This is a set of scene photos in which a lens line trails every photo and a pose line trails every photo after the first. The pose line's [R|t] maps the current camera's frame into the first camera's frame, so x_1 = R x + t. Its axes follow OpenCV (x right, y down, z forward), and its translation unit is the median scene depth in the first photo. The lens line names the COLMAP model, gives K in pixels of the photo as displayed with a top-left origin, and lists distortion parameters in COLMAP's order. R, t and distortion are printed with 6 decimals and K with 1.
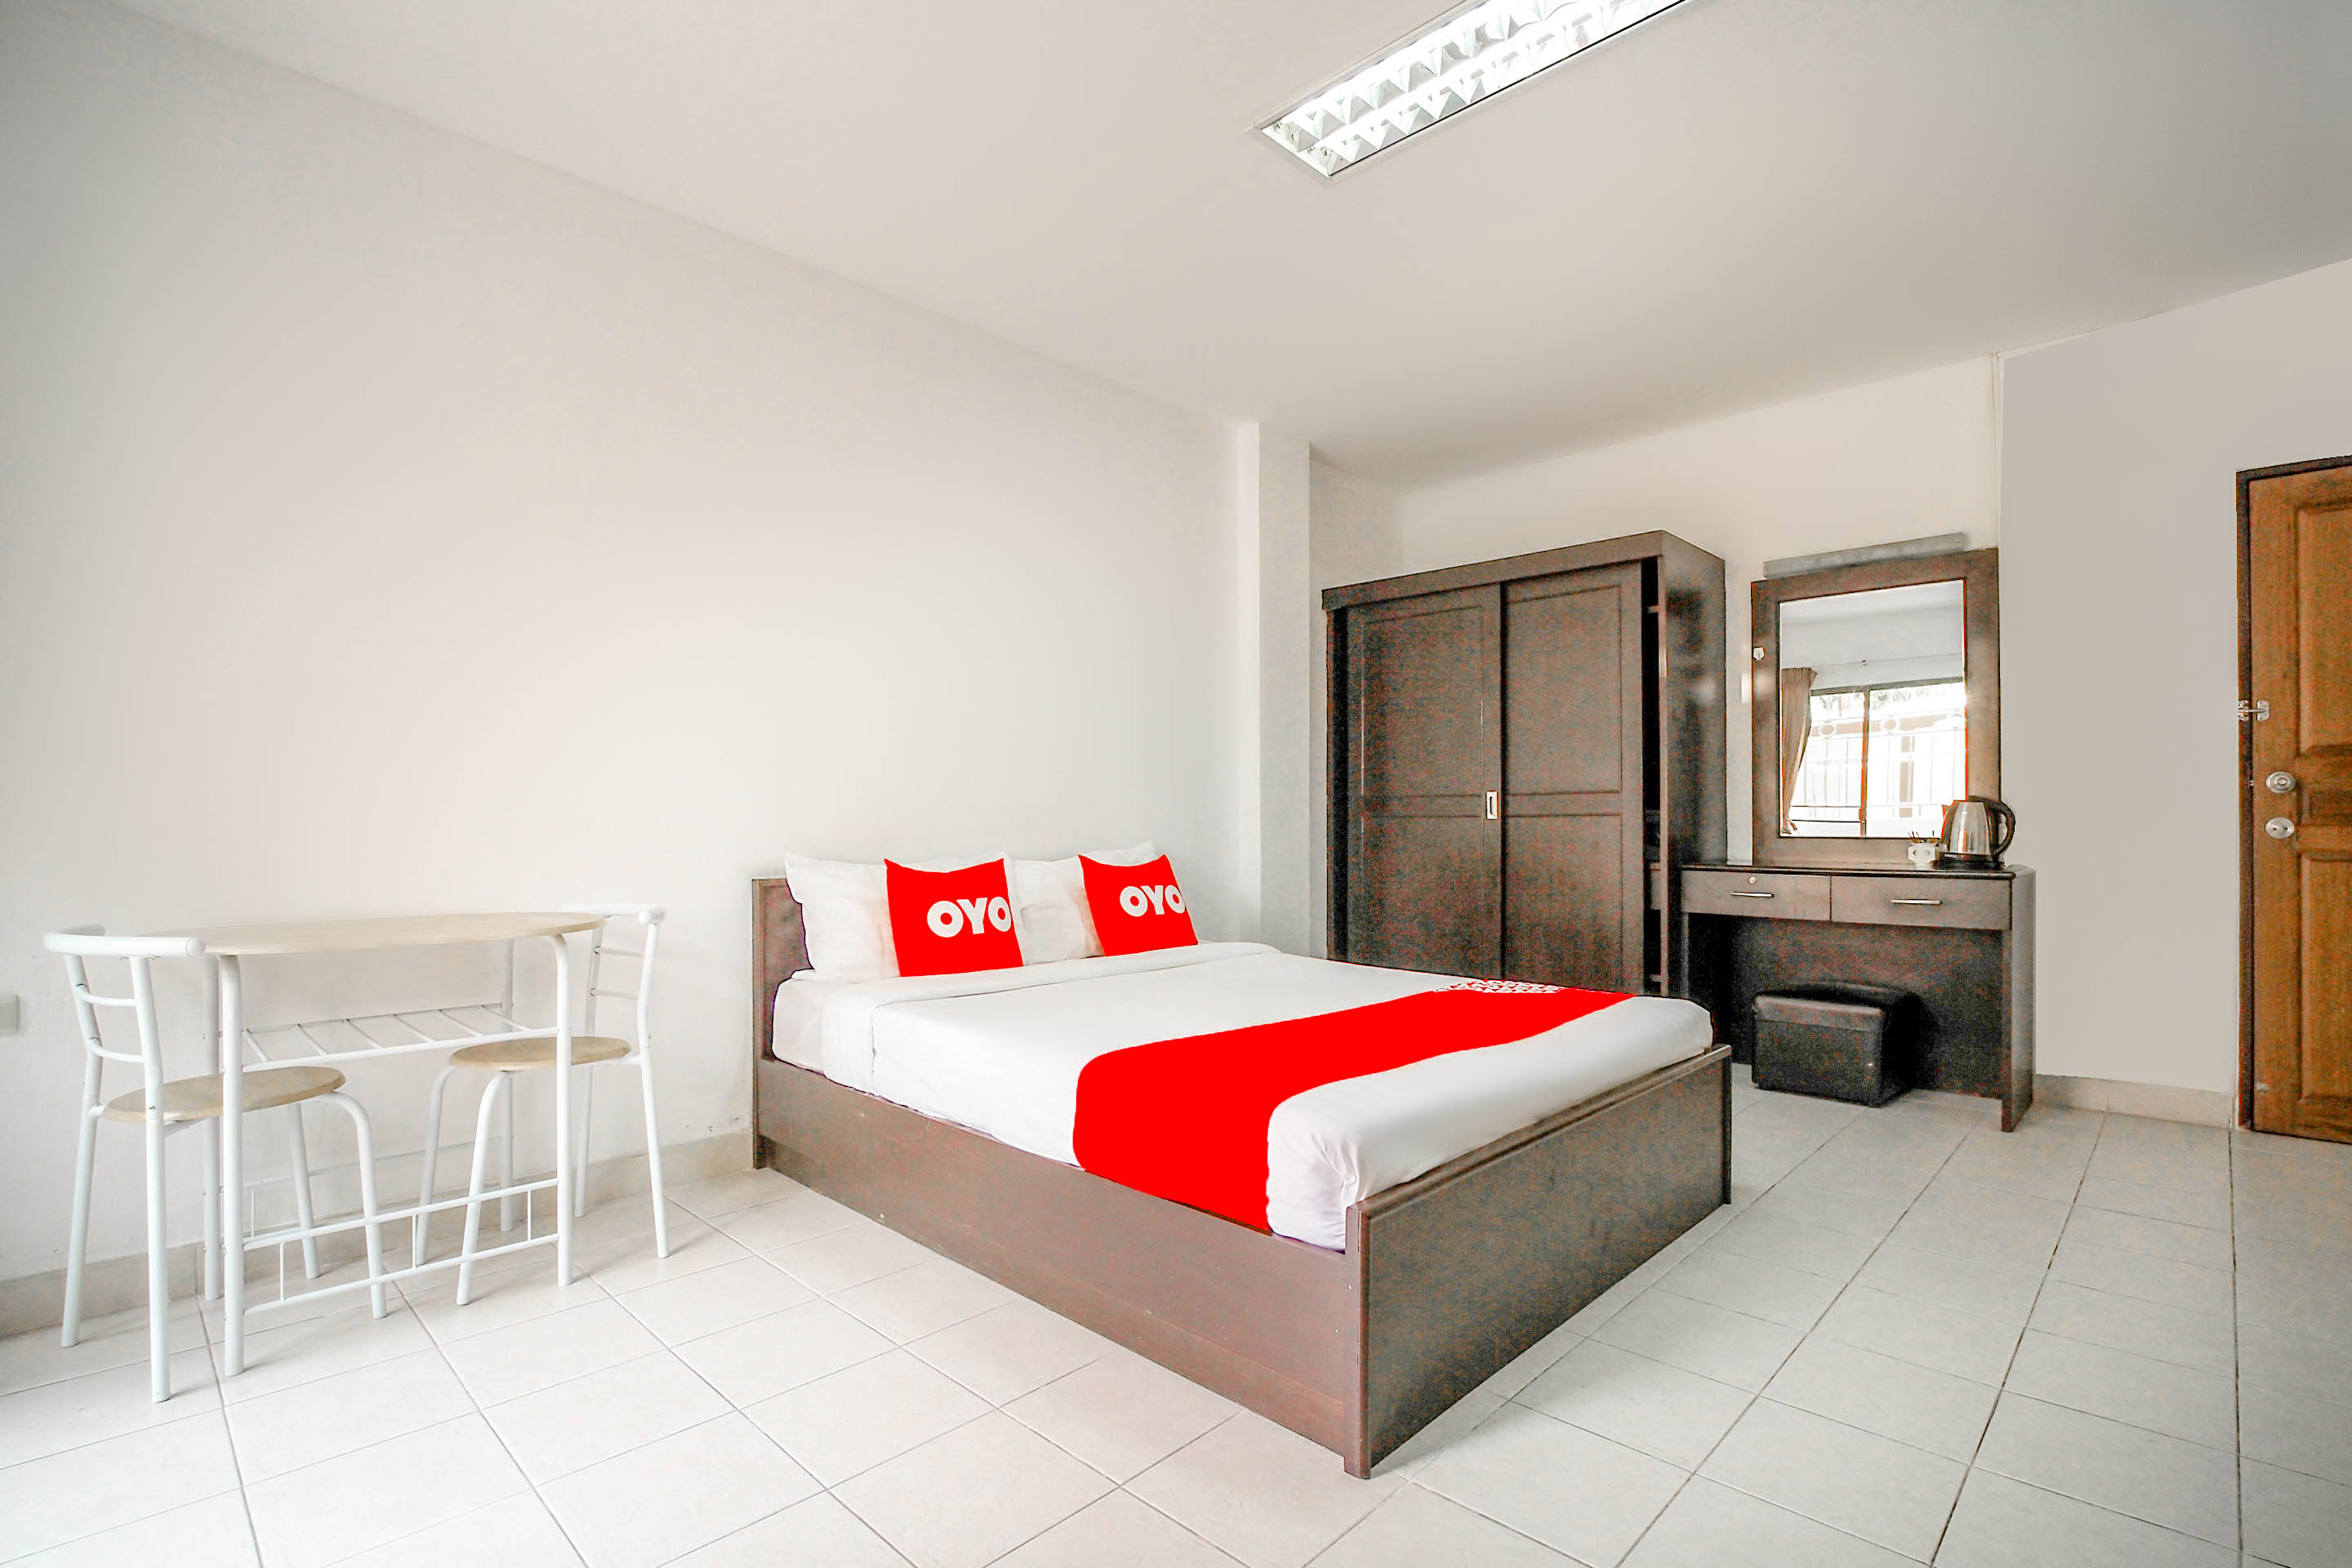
lens RADIAL K [[1085.2, 0, 1177.2], [0, 1085.2, 815.8], [0, 0, 1]] dist [-0.023288, -0.000495]
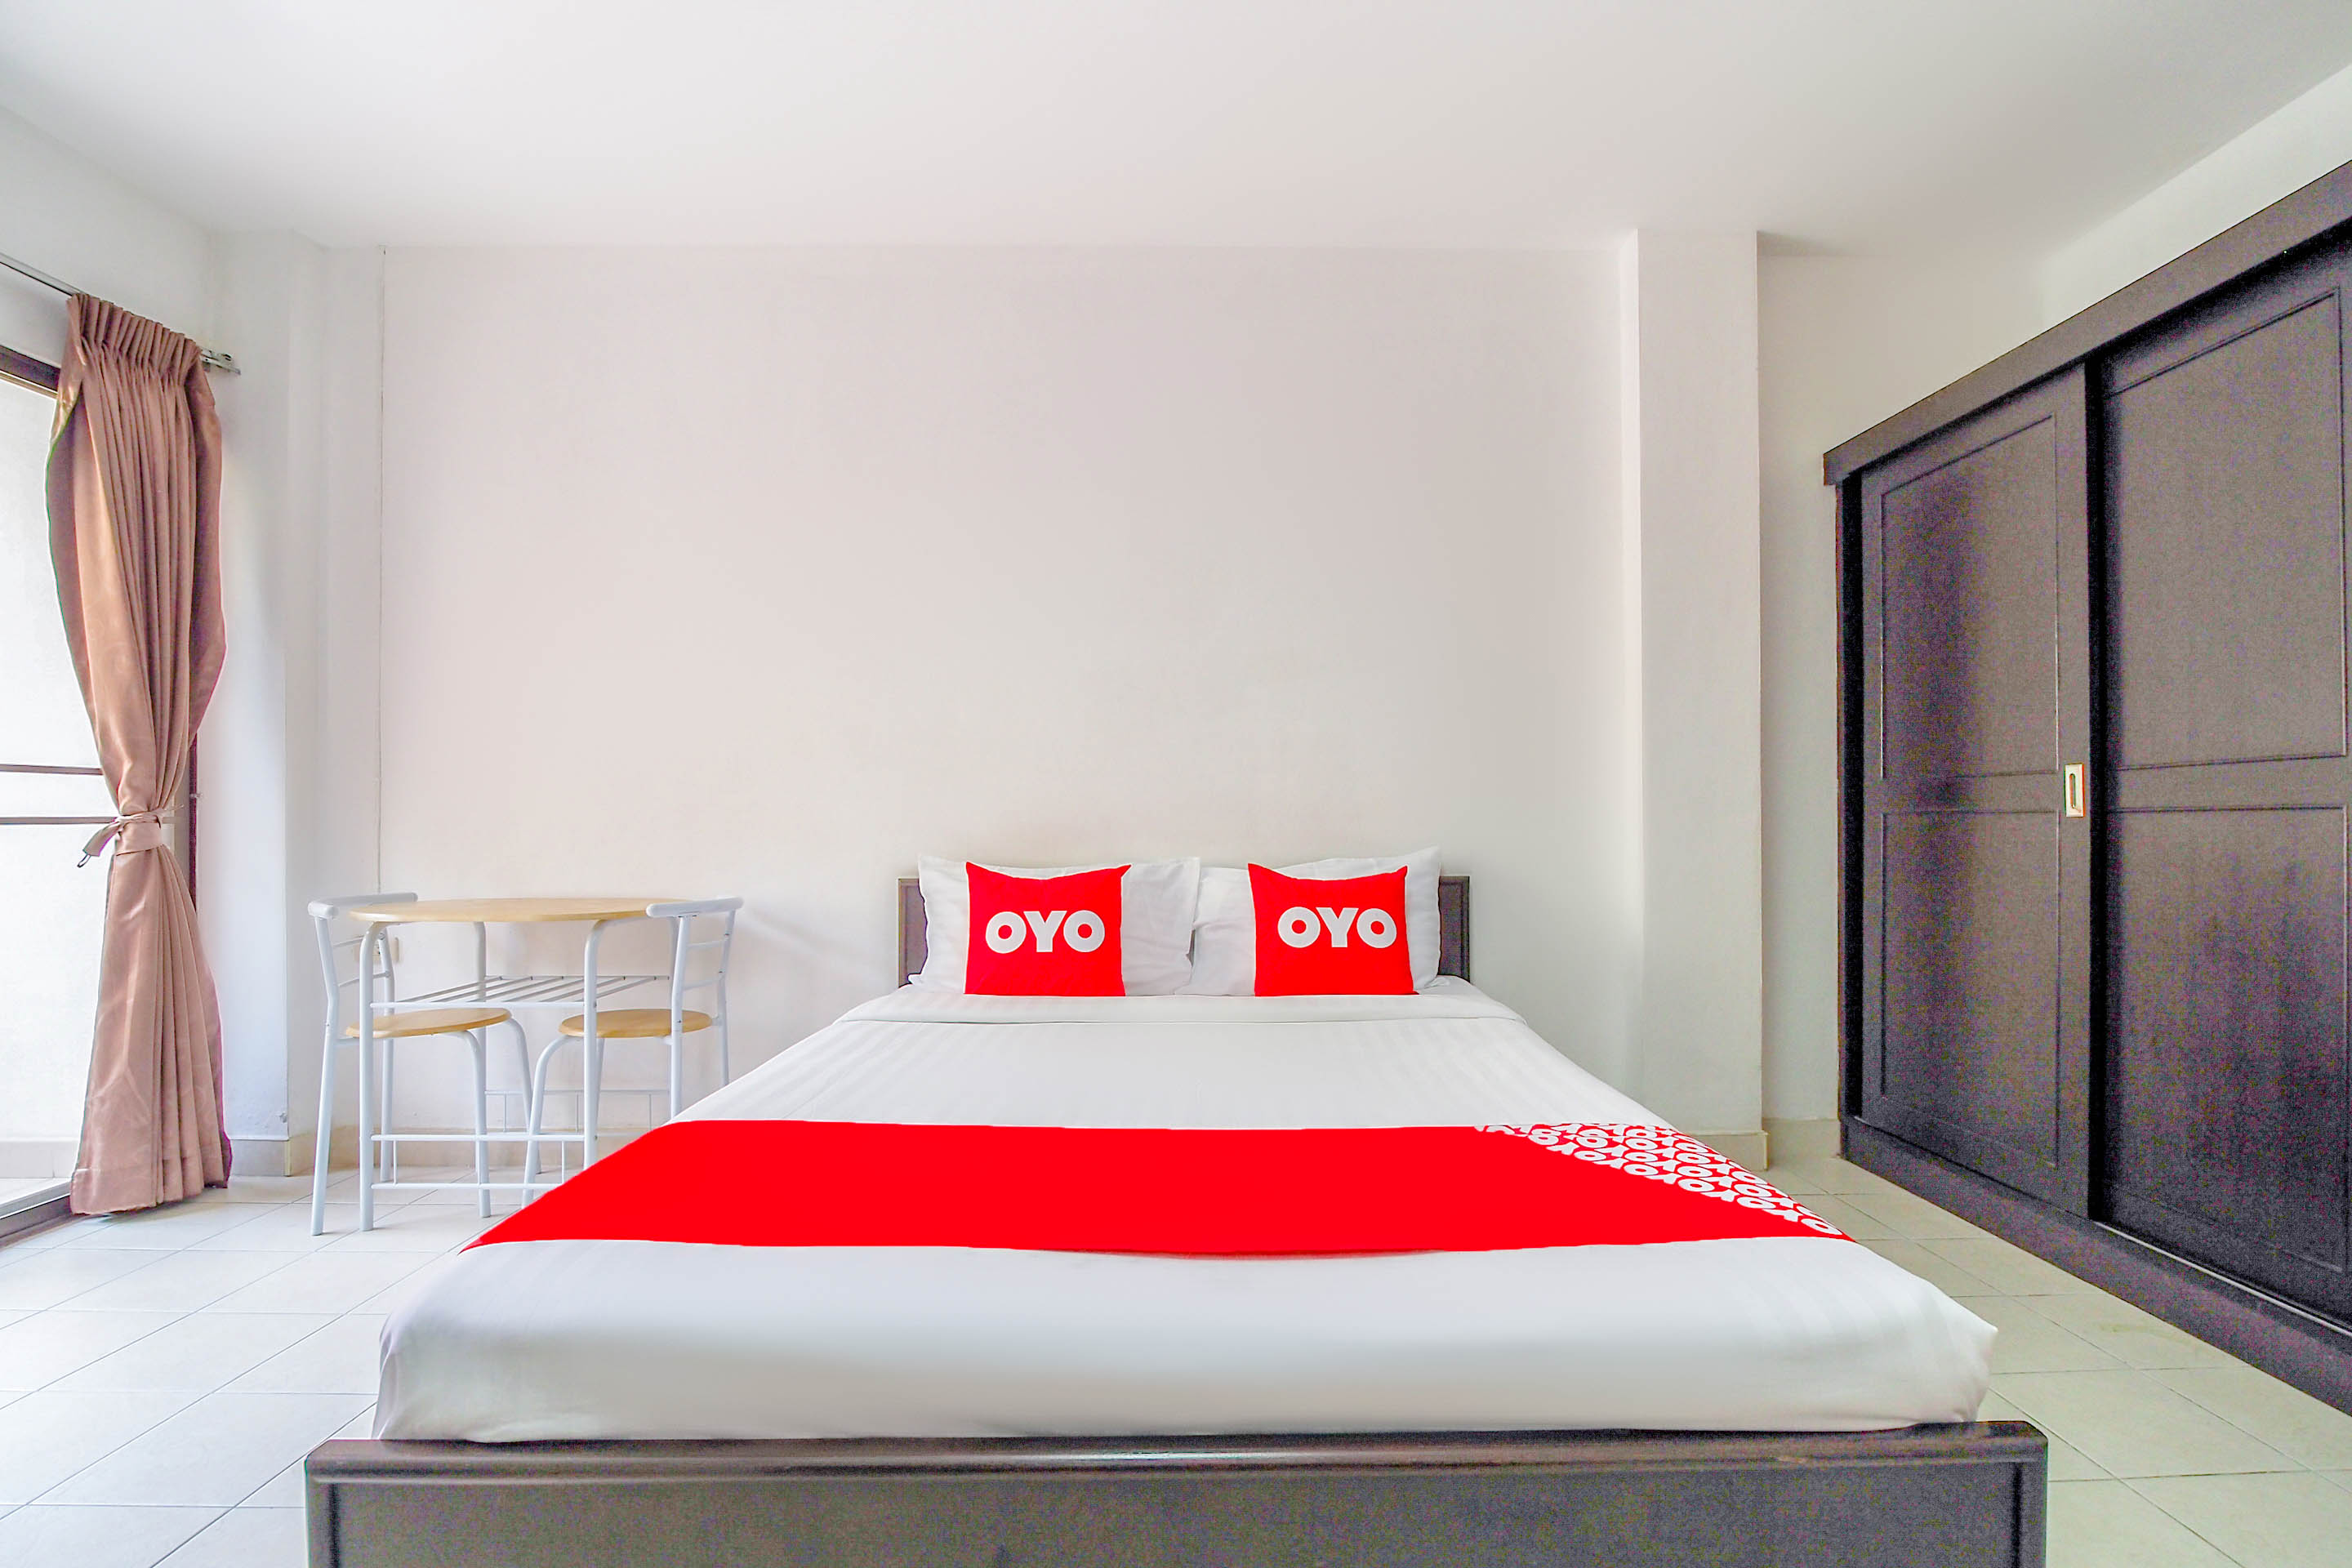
lens RADIAL K [[1075.1, 0, 1189.6], [0, 1075.1, 807.1], [0, 0, 1]] dist [-0.020238, 0.000694]
pose [[0.709198, -0.004736, -0.704993, 0.415370], [0.006067, 0.999981, -0.000614, -0.004367], [0.704983, -0.003842, 0.709214, 0.396192]]
